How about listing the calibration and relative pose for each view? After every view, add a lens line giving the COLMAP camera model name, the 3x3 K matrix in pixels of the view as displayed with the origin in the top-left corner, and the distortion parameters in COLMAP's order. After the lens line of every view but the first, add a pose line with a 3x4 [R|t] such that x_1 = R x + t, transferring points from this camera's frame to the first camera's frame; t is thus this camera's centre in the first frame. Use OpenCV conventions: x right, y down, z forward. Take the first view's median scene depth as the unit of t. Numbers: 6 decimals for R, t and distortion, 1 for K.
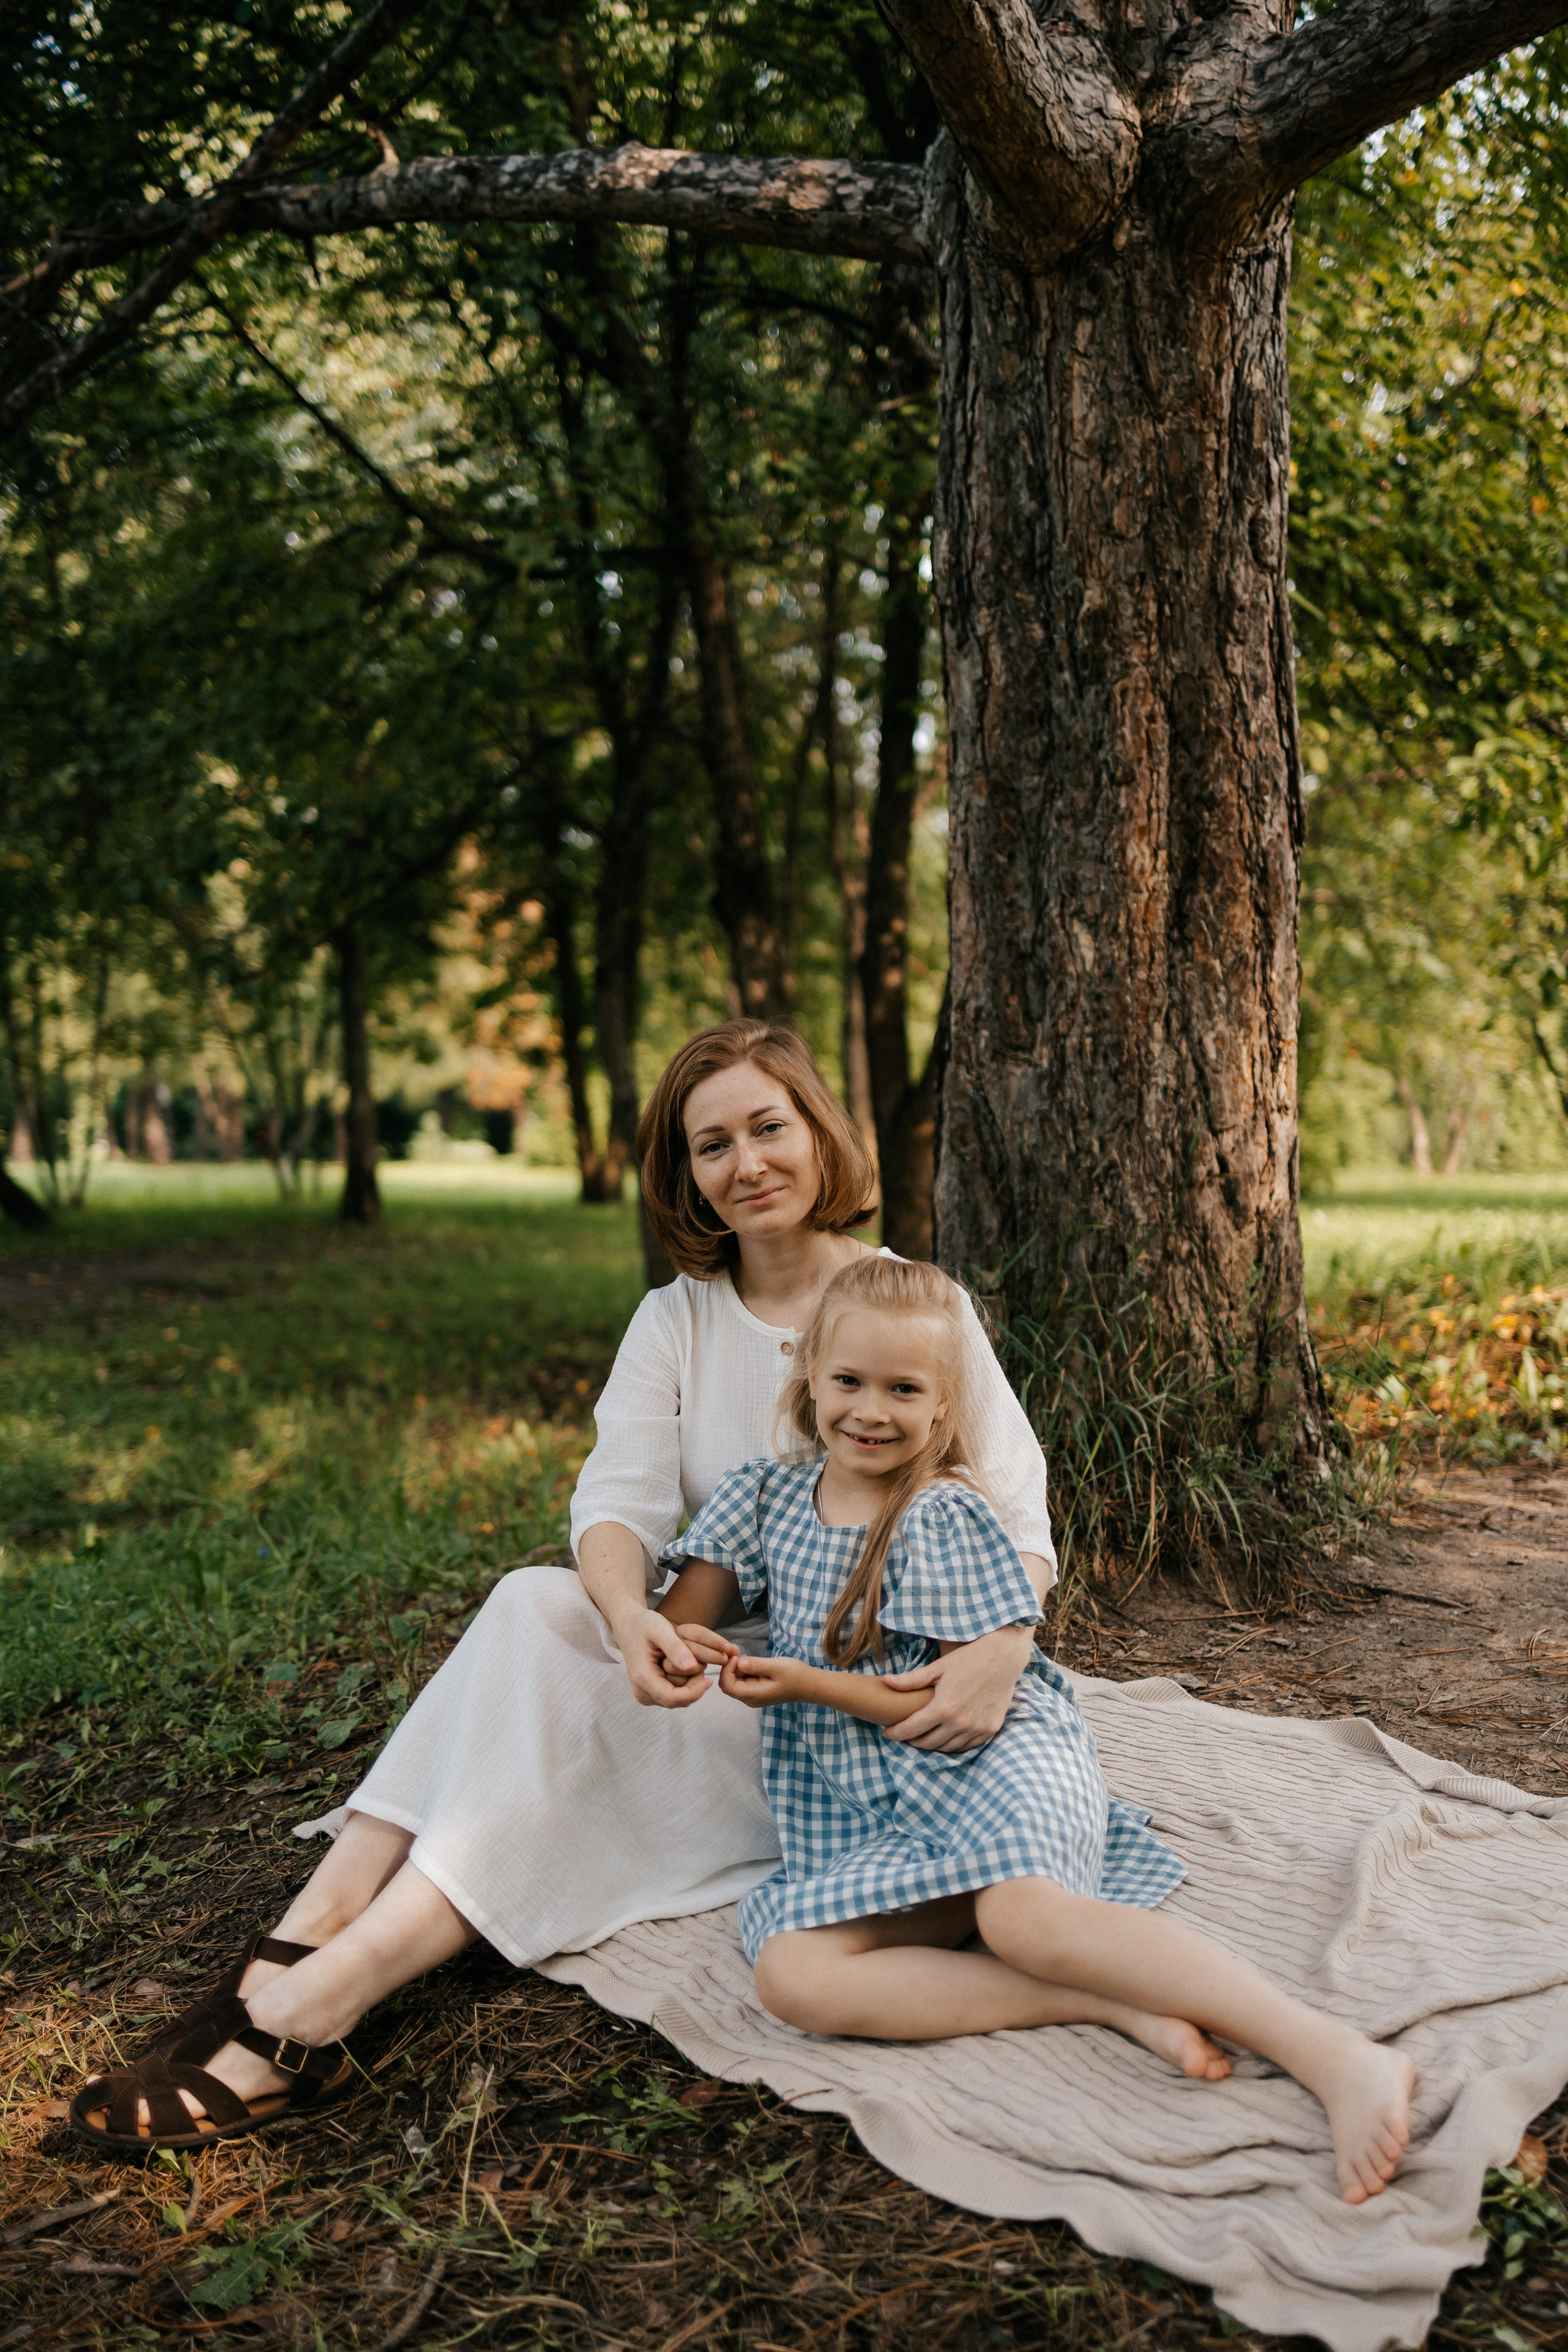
lens RADIAL K [[2412.1, 0, 795.9], [0, 2412.1, 1187.4], [0, 0, 1]] dist [0.015279, 0.004357]
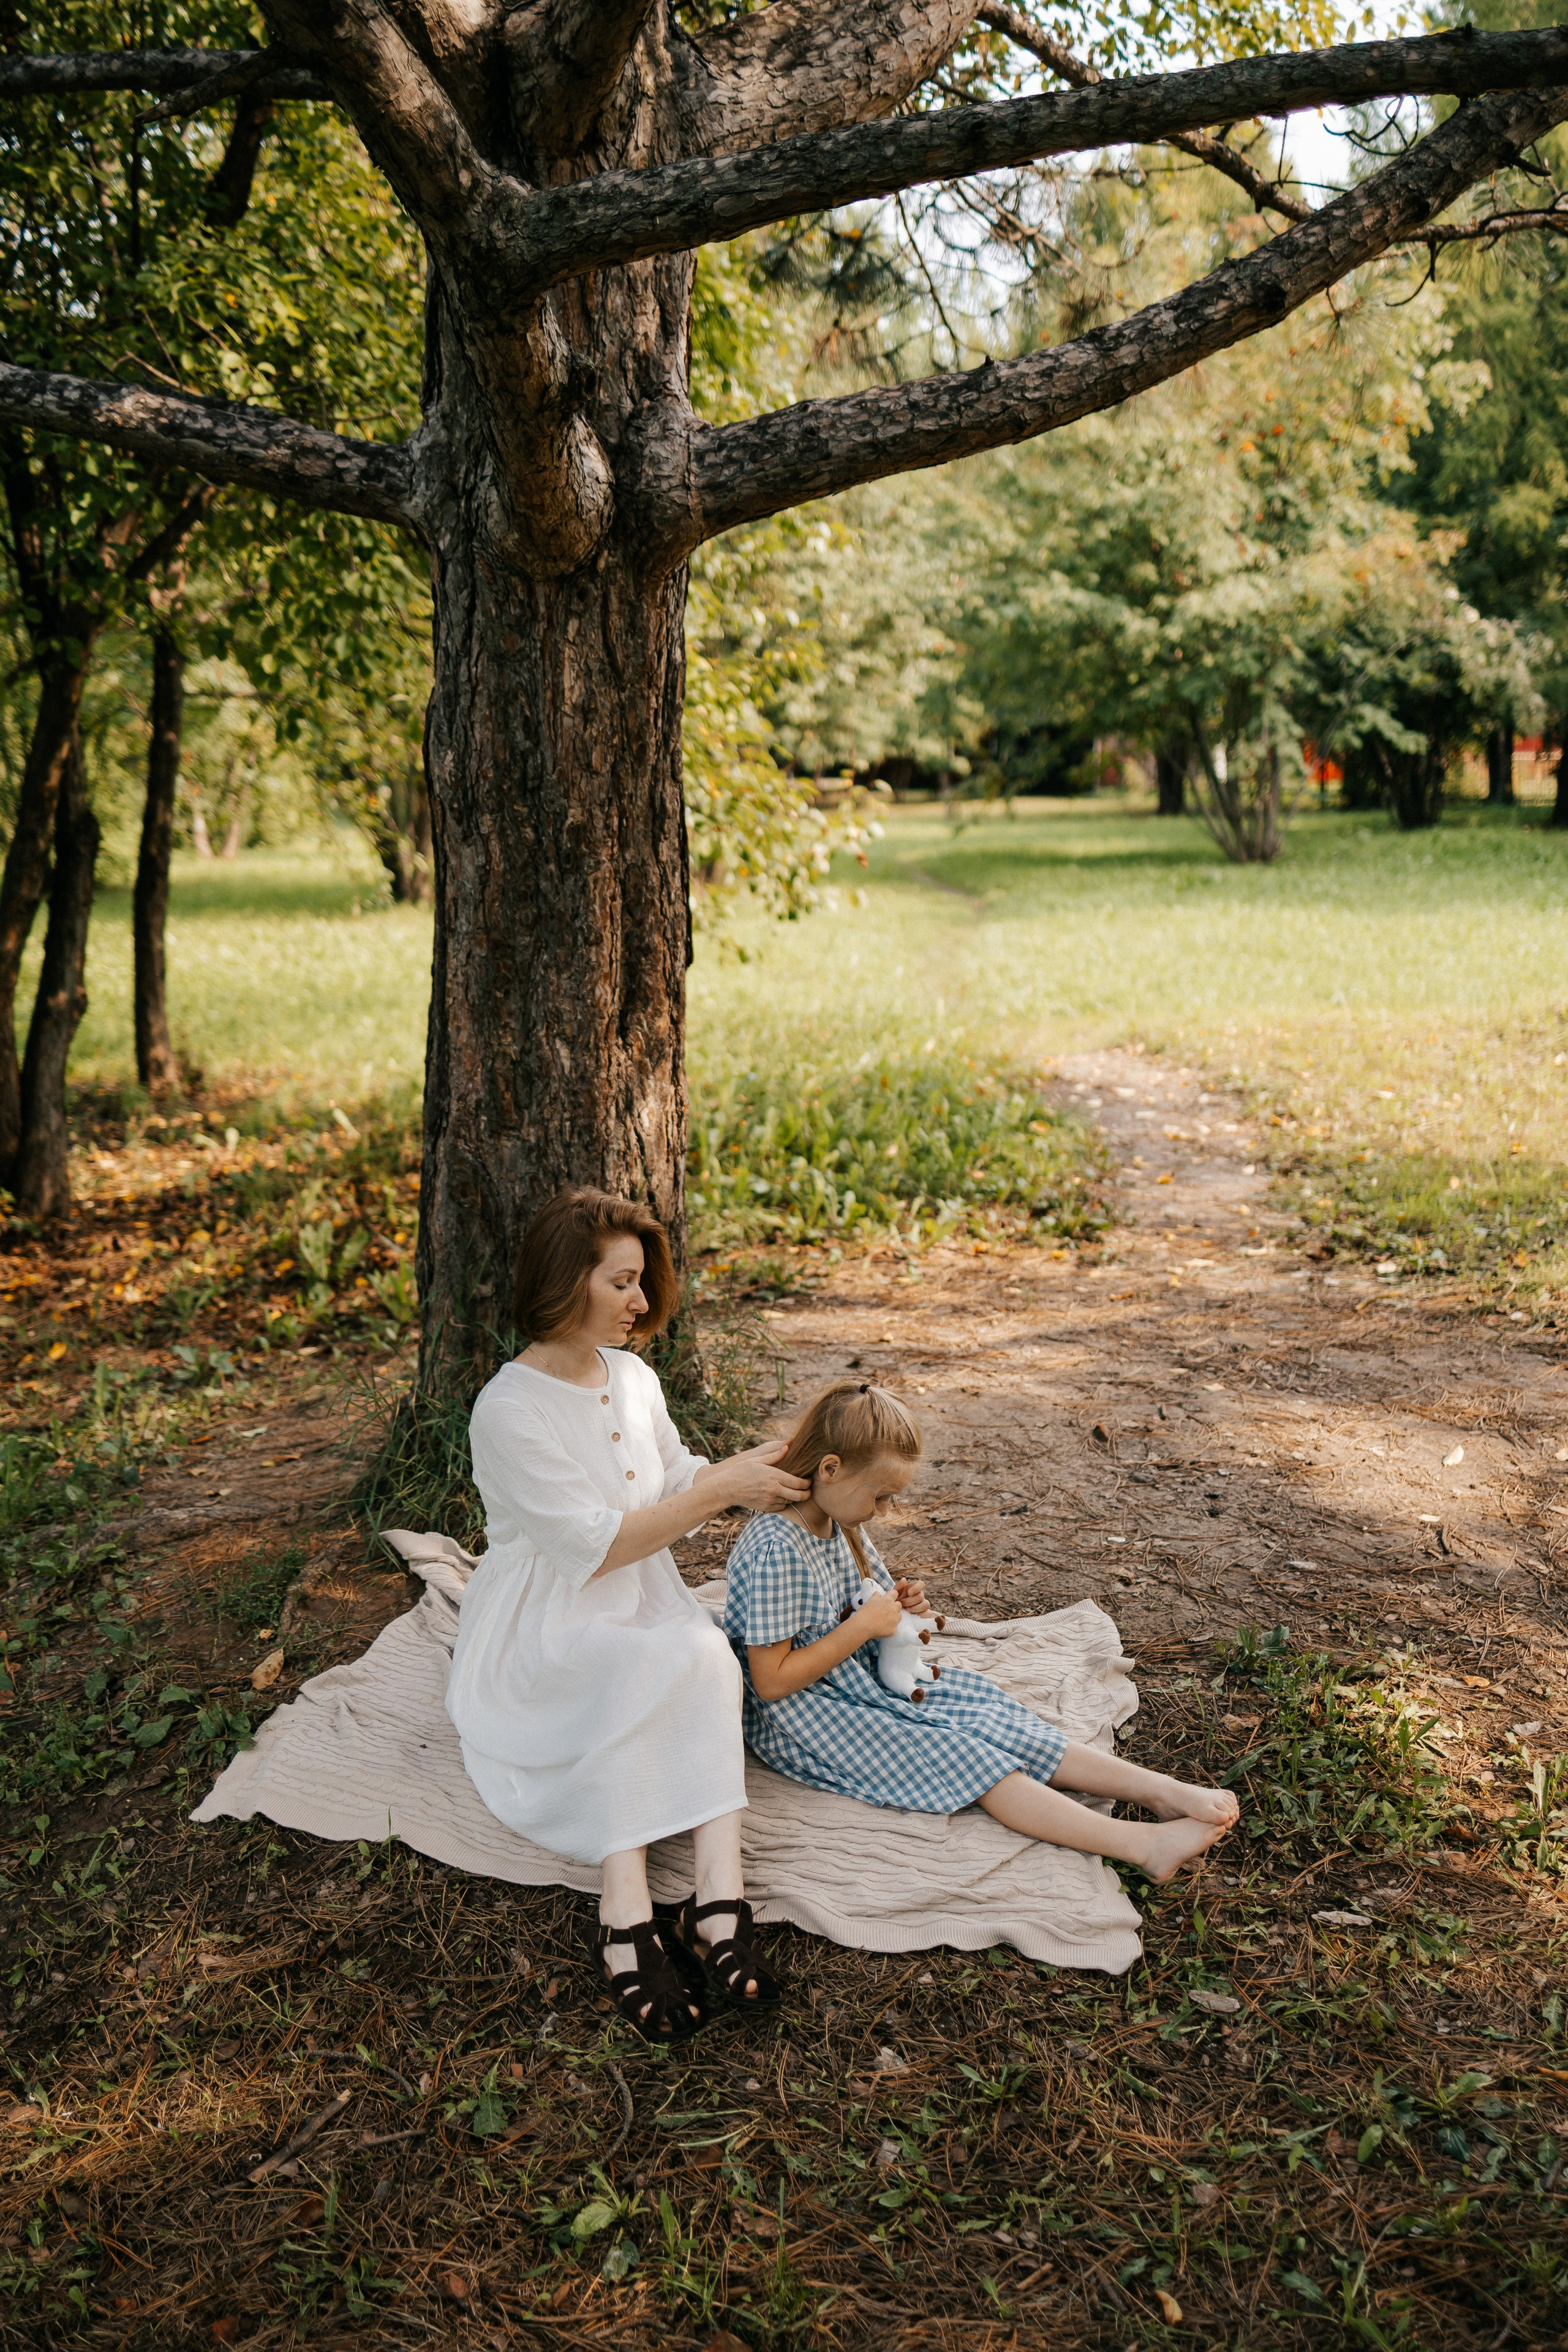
lens RADIAL K [[2383.4, 0, 792.7], [0, 2383.4, 1185.2], [0, 0, 1]] dist [0.058353, -0.033017]
pose [[0.857536, -0.110743, 0.502363, -0.465829], [0.031220, 0.985957, 0.164056, -0.249498], [-0.513476, -0.125000, 0.848951, -0.237122]]
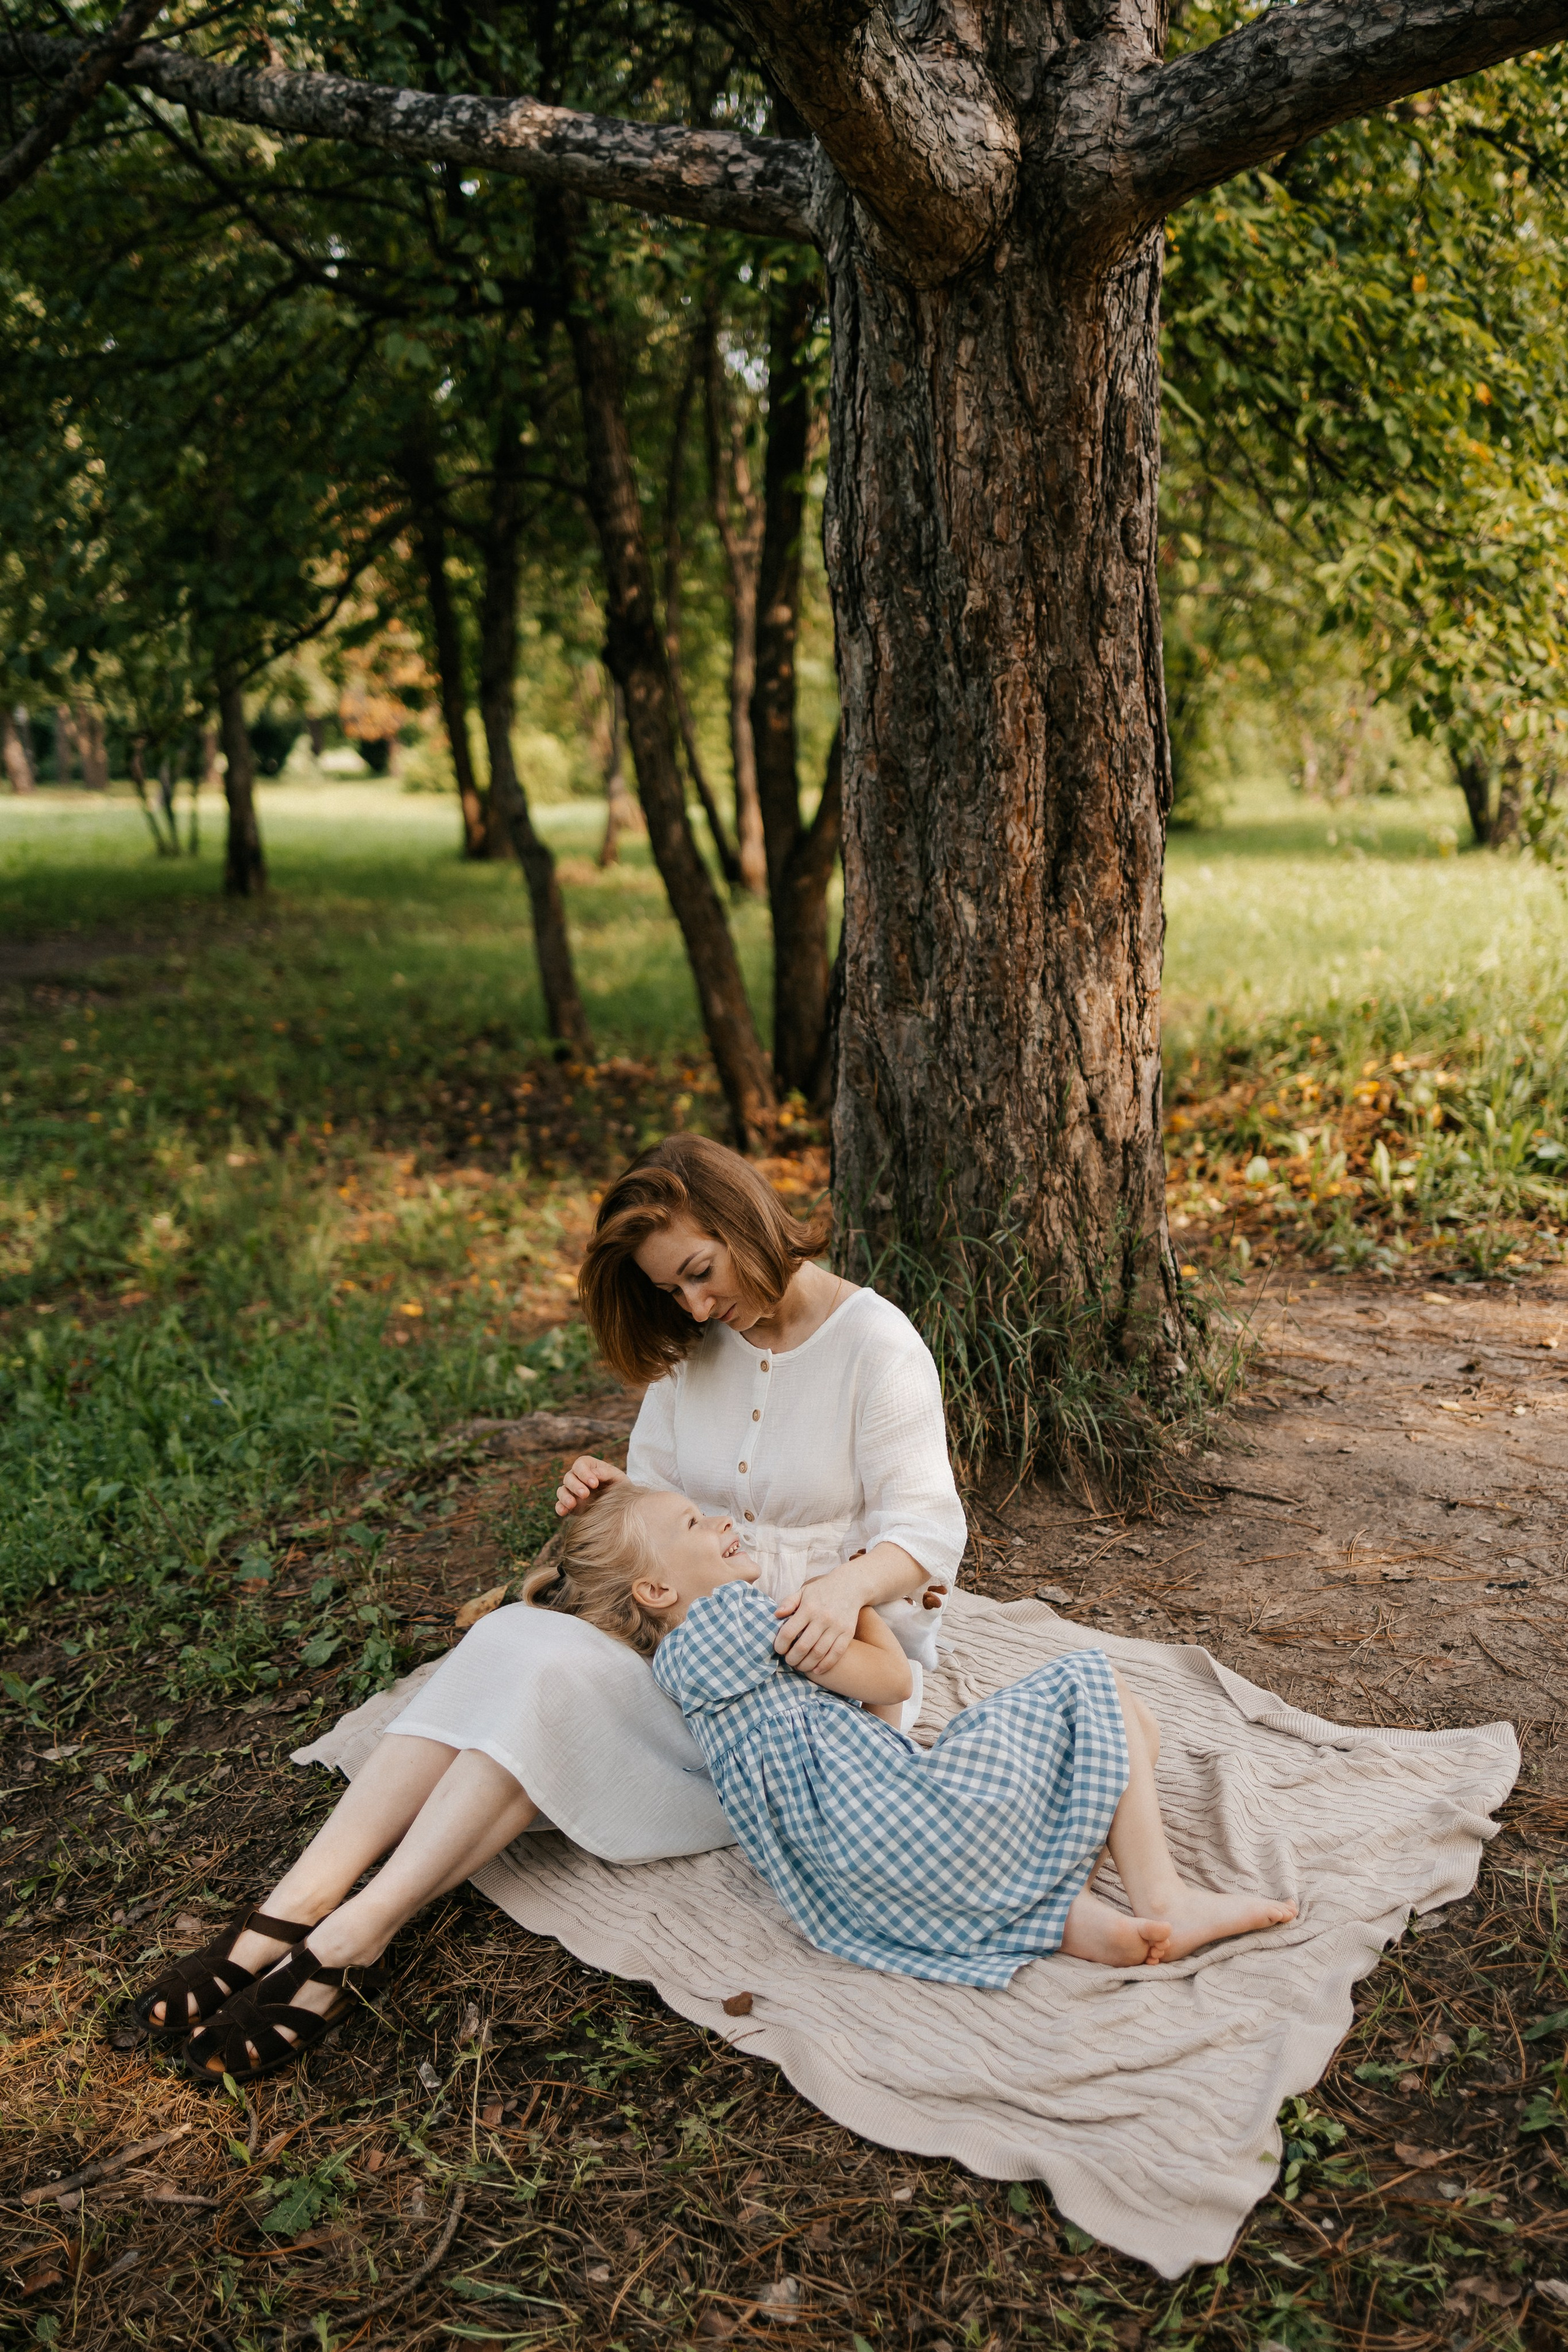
lens RADIAL K [[2446.3, 0, 791.0], [0, 2446.3, 1190.1], [0, 0, 1]] dist [0.027262, -0.009253]
pose [[0.998883, -0.020540, 0.042546, -0.010035], [0.013137, 0.985785, 0.167498, -0.164751], [-0.045381, -0.166752, 0.984954, -0.107918]]
